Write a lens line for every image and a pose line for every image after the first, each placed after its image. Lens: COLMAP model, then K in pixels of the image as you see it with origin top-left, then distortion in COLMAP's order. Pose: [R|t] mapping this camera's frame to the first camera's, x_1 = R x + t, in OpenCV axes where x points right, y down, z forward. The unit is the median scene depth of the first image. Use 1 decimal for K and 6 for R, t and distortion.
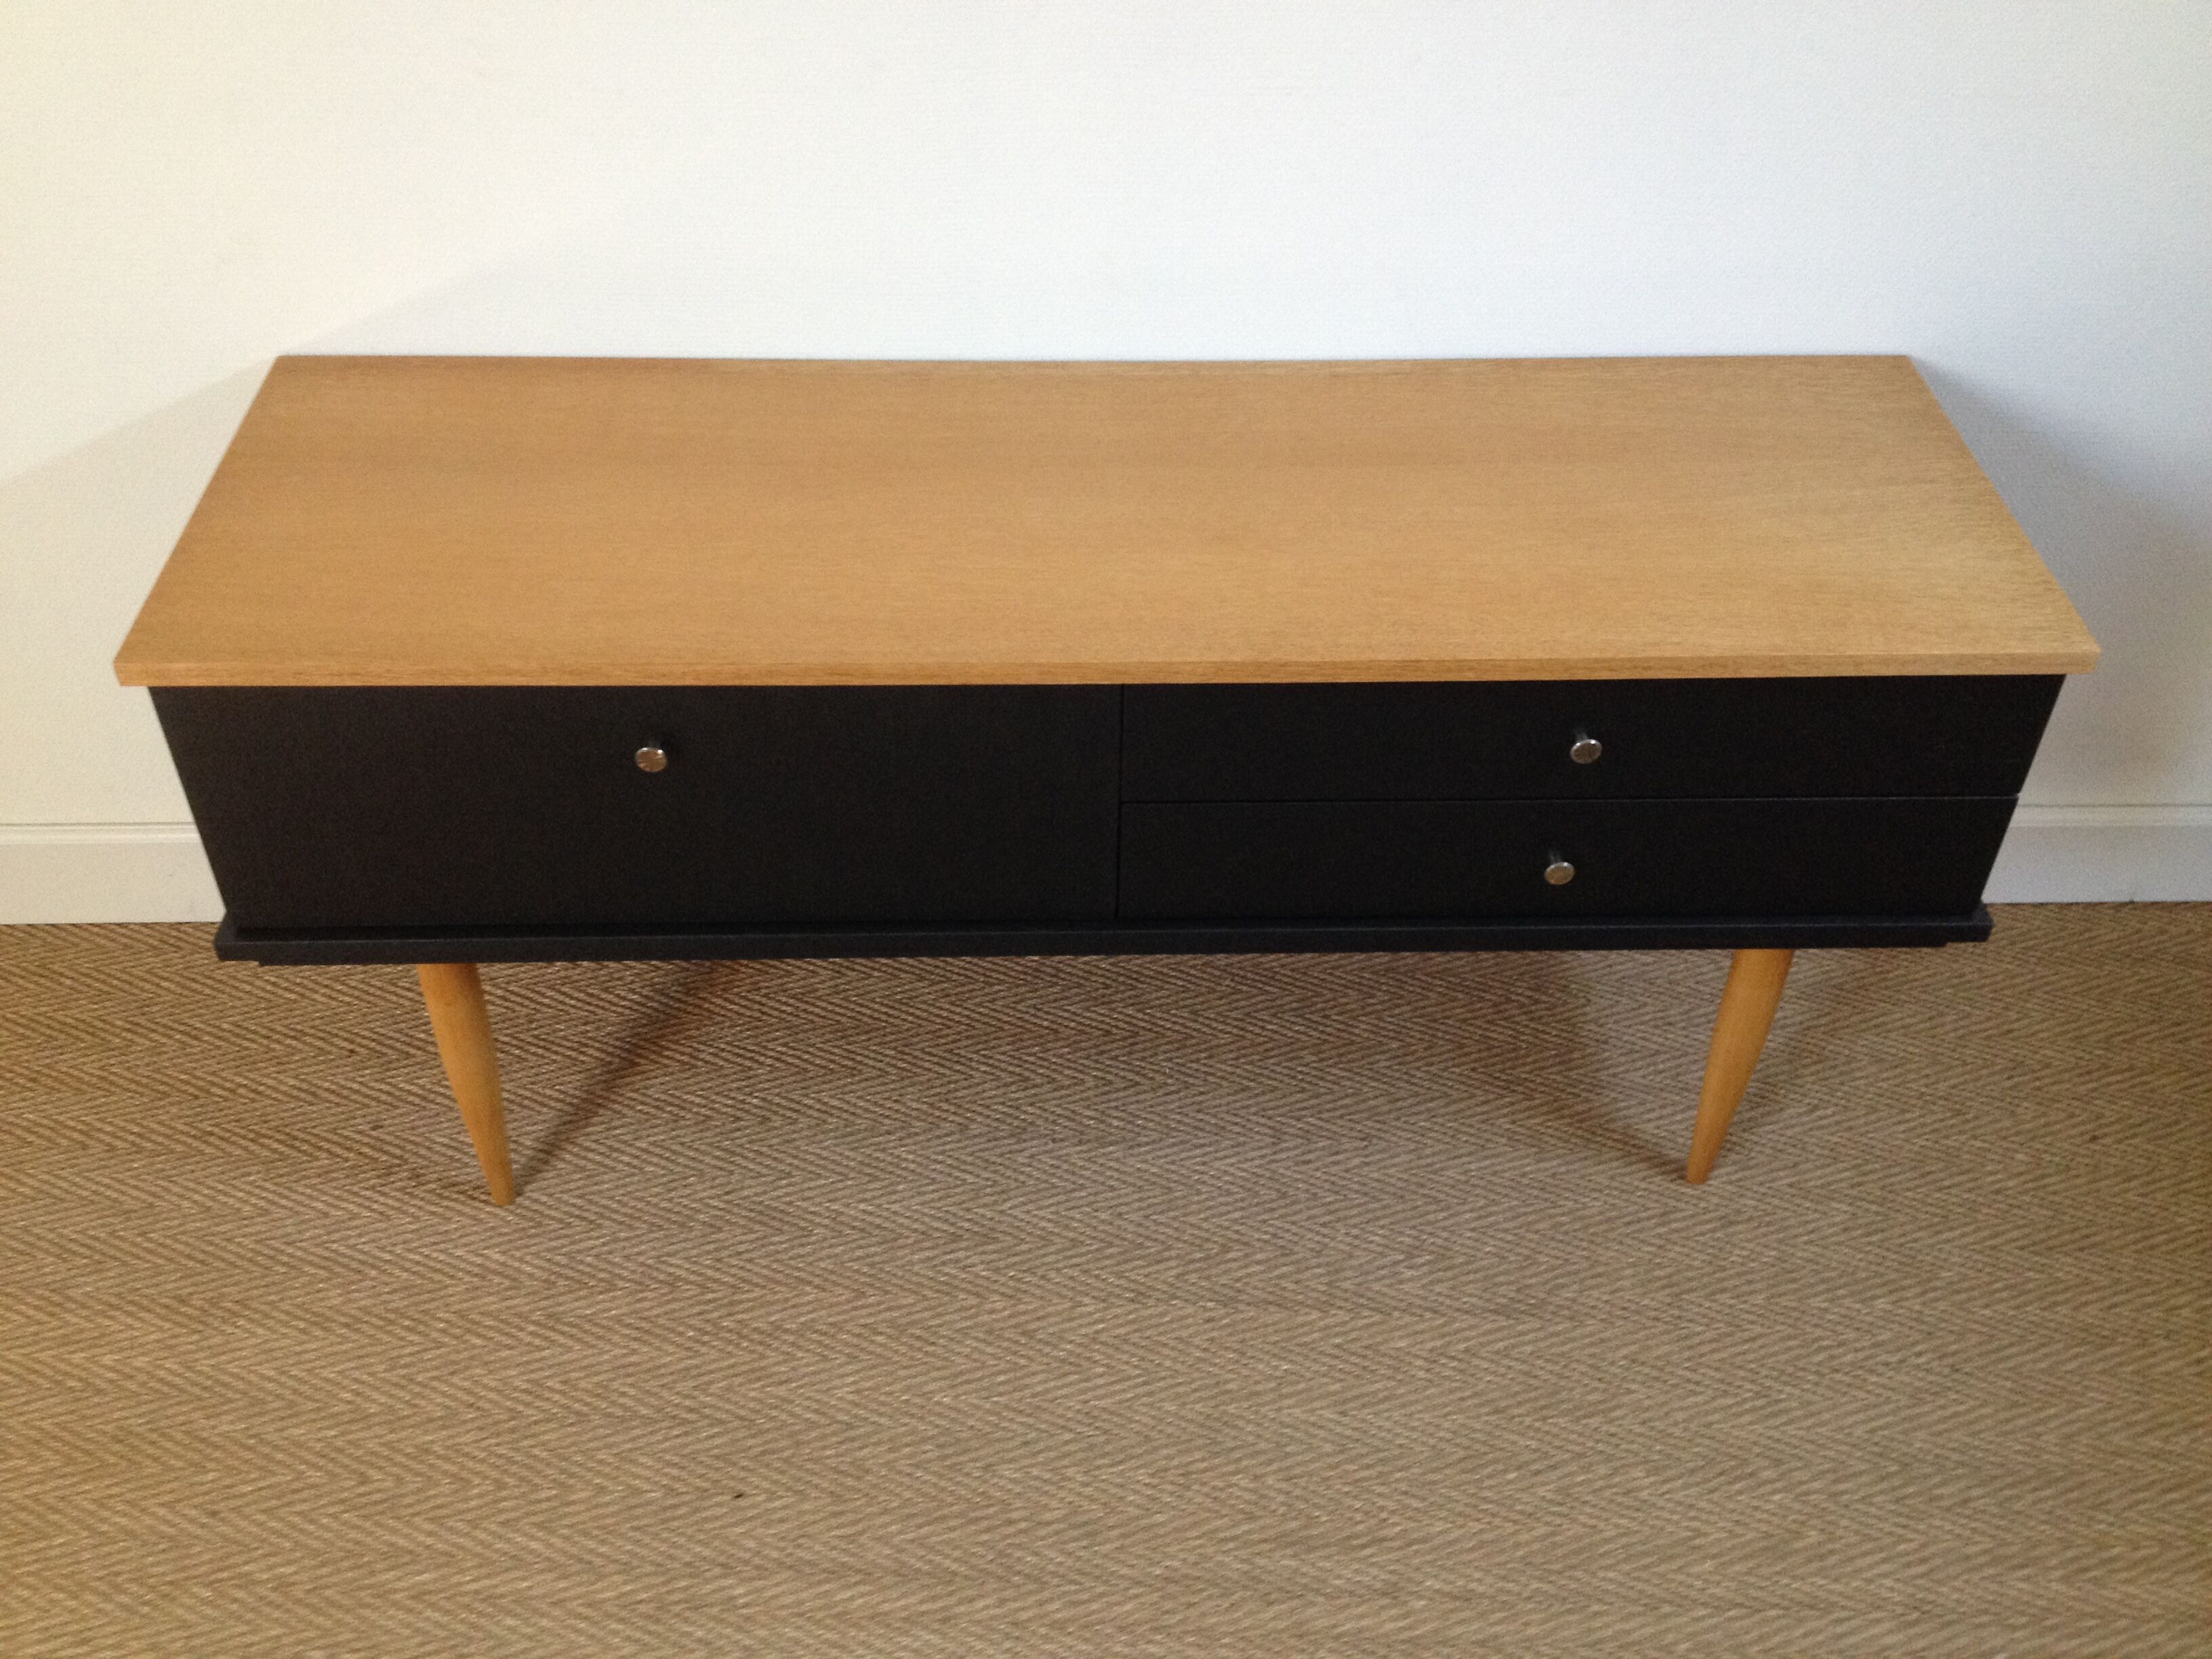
lens RADIAL K [[2155.1, 0, 1103.4], [0, 2155.1, 812.5], [0, 0, 1]] dist [-0.002075, 0.000000]
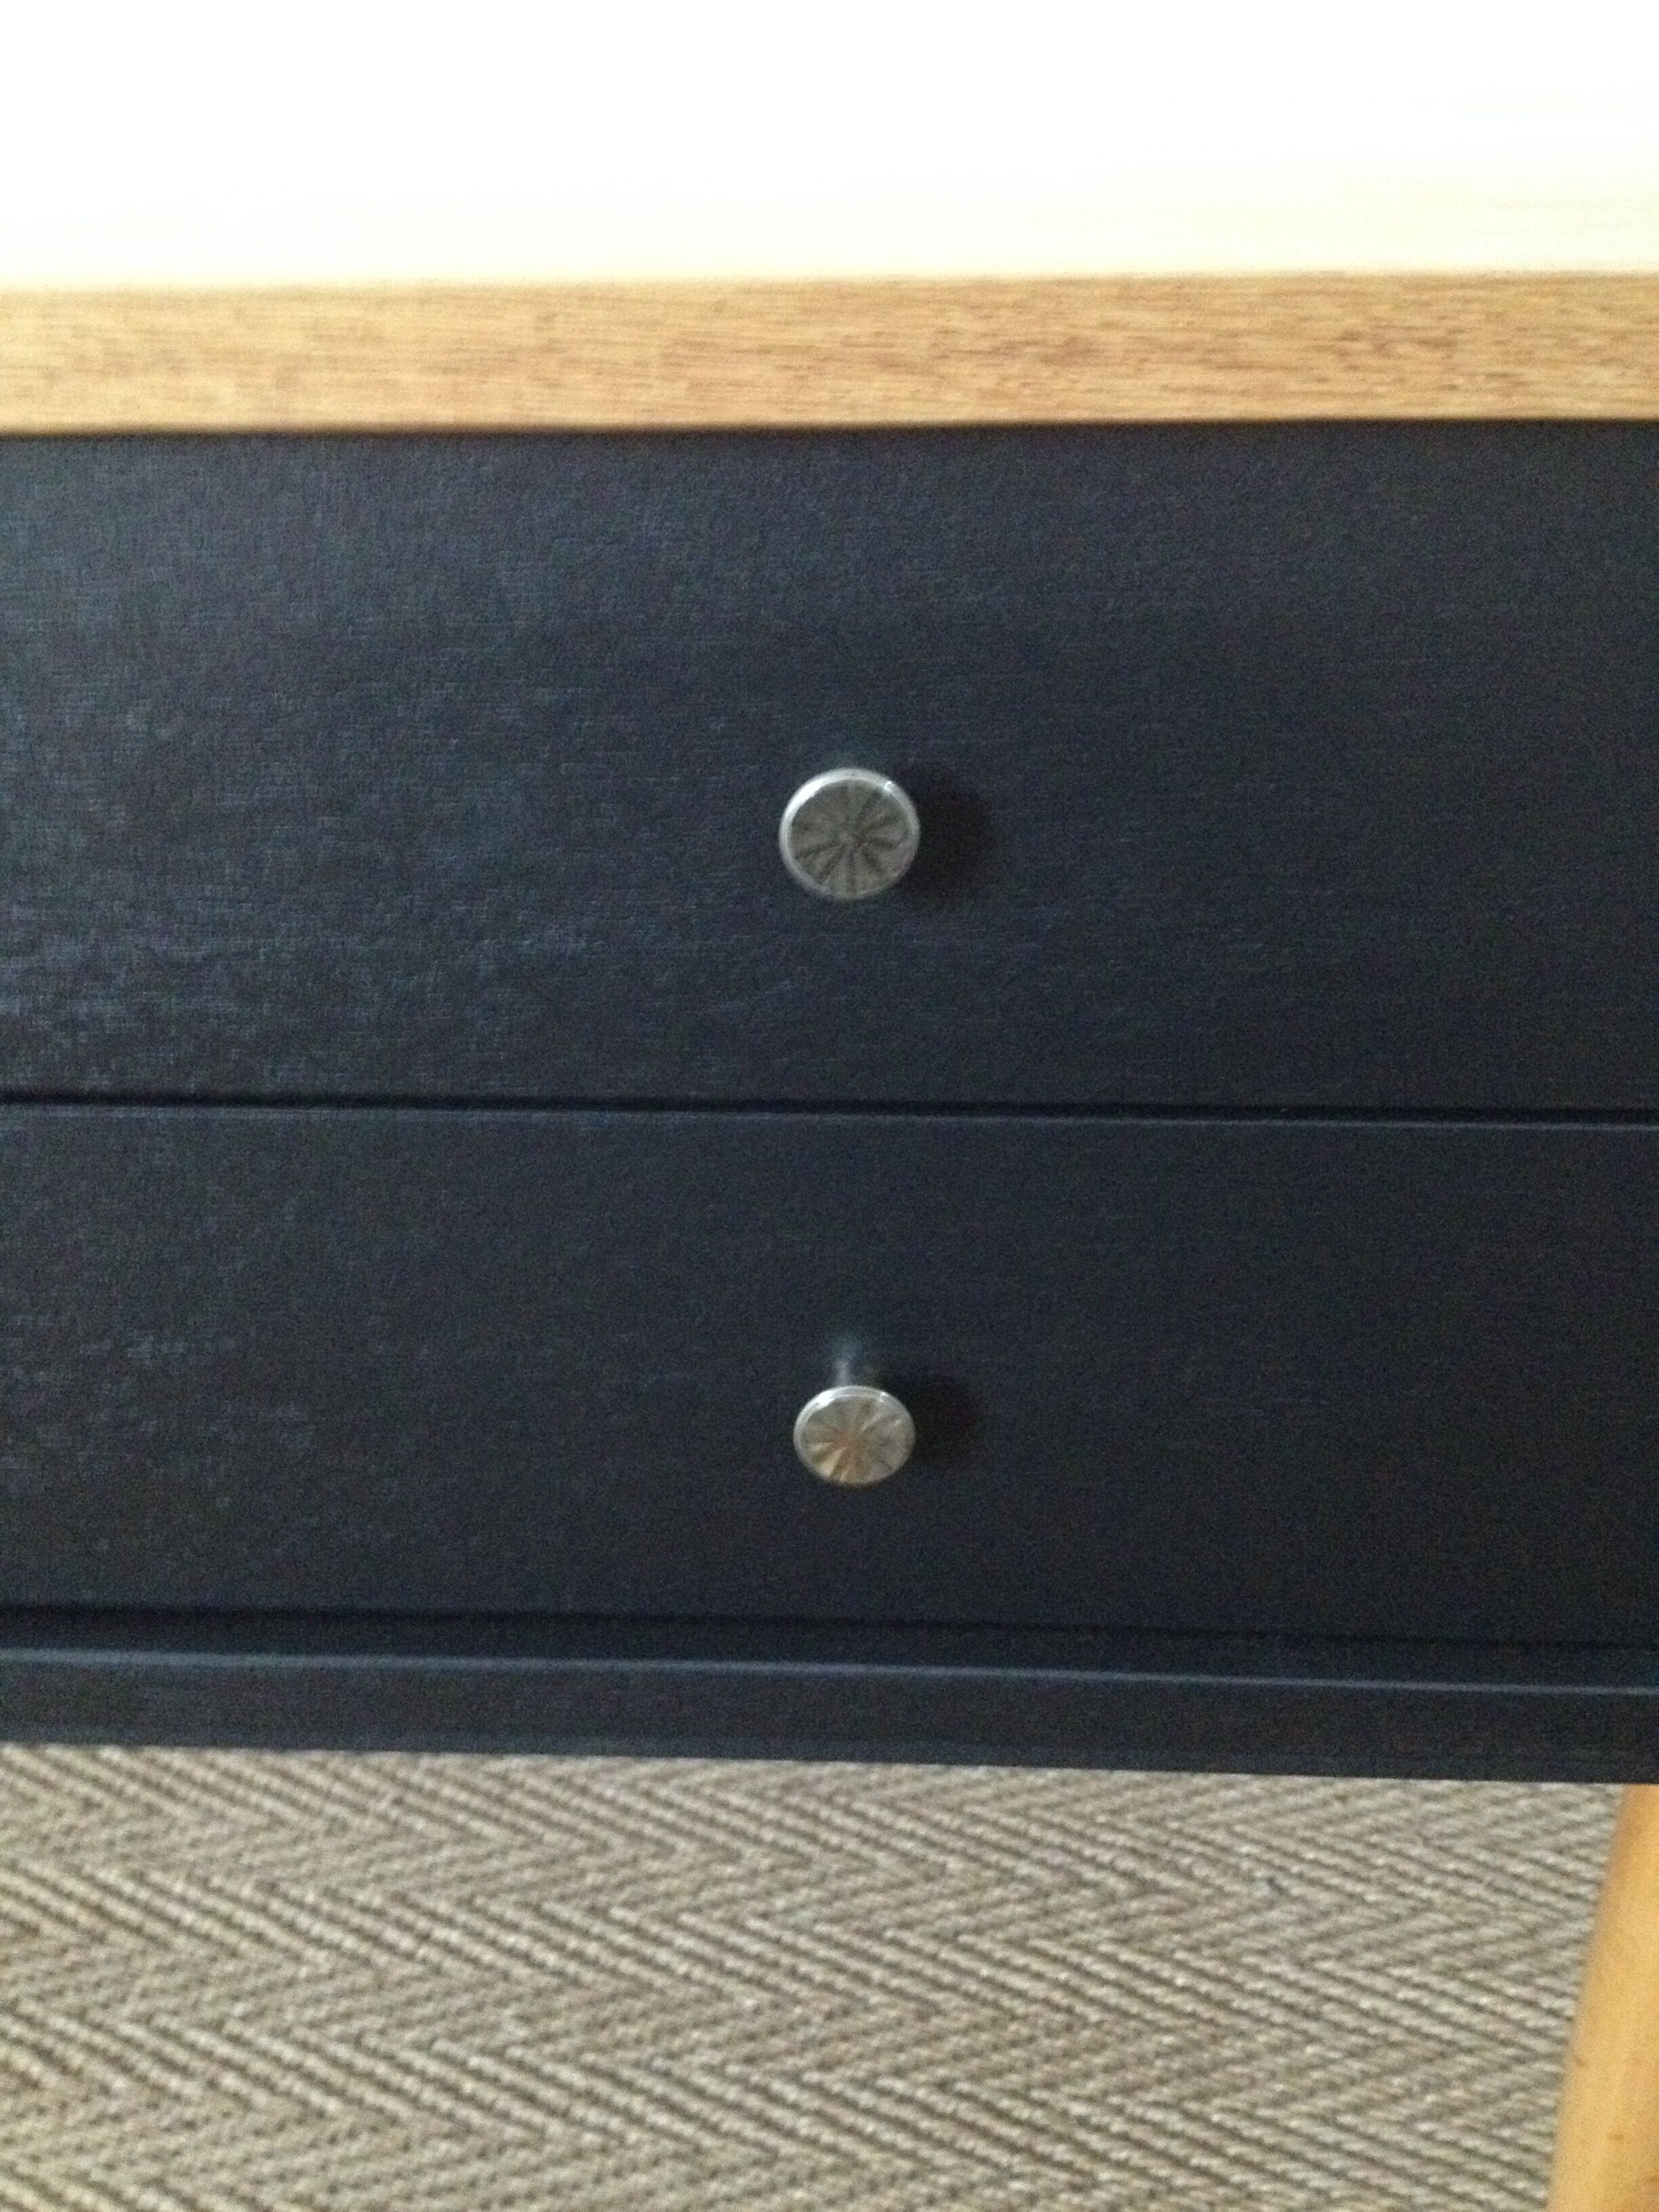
lens RADIAL K [[2155.1, 0, 875.0], [0, 2155.1, 1052.0], [0, 0, 1]] dist [-0.002075, 0.000000]
pose [[0.997659, 0.016562, -0.066352, 0.199172], [-0.031678, 0.971783, -0.233740, 0.036439], [0.060609, 0.235295, 0.970032, 0.653752]]
